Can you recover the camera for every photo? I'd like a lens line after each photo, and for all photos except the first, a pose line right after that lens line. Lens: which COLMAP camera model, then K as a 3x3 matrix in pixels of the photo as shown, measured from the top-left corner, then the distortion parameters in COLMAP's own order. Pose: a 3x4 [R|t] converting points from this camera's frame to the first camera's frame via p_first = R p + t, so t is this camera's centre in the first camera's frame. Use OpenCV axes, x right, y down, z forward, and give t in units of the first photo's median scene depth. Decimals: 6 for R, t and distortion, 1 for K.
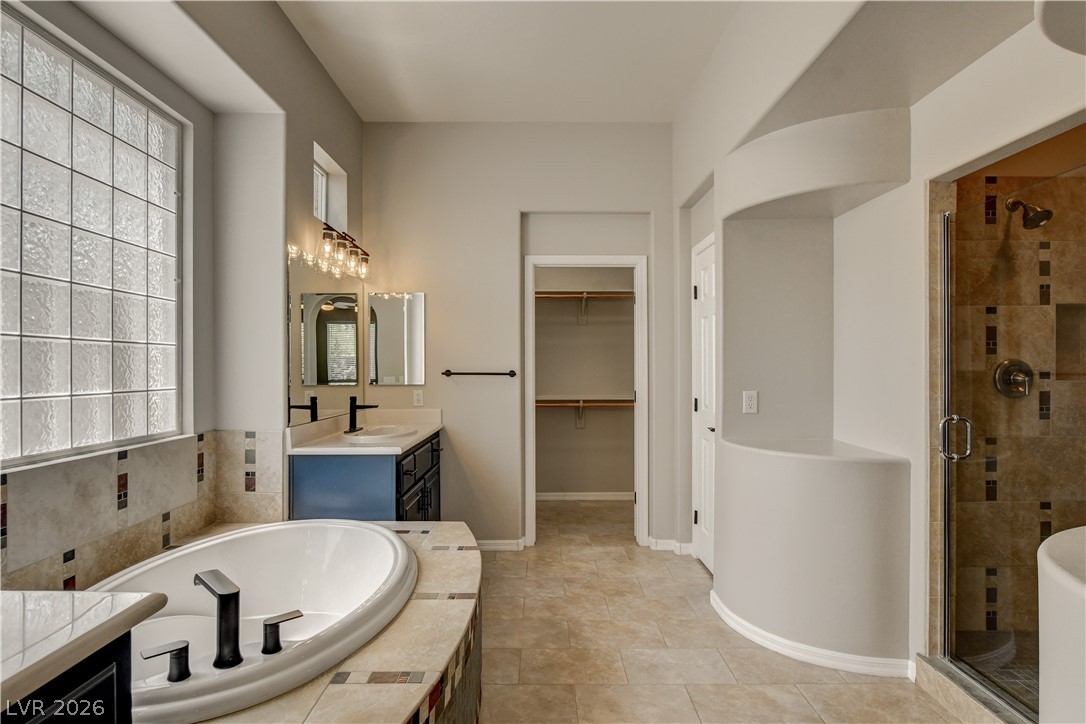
lens RADIAL K [[574.1, 0, 536.6], [0, 574.1, 362.8], [0, 0, 1]] dist [-0.018867, 0.002986]
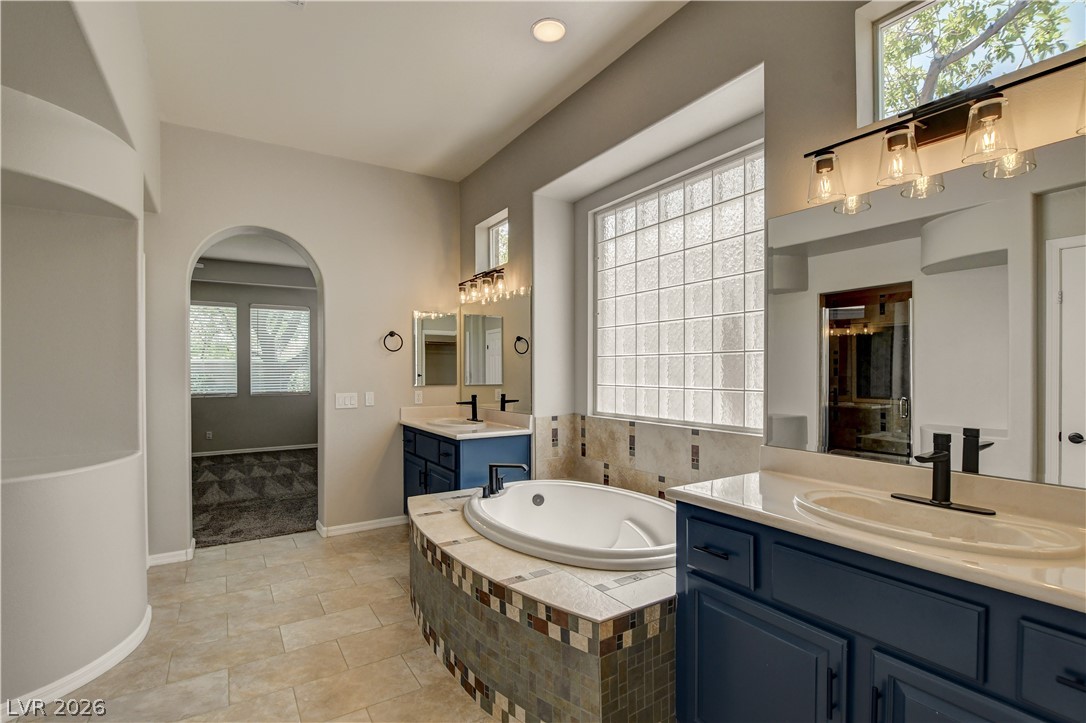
lens RADIAL K [[498.8, 0, 542.7], [0, 498.8, 370.3], [0, 0, 1]] dist [-0.018430, 0.001345]
pose [[-0.833818, 0.005487, -0.552012, 0.221948], [0.008014, 0.999966, -0.002165, 0.004028], [0.551981, -0.006229, -0.833834, 1.413271]]
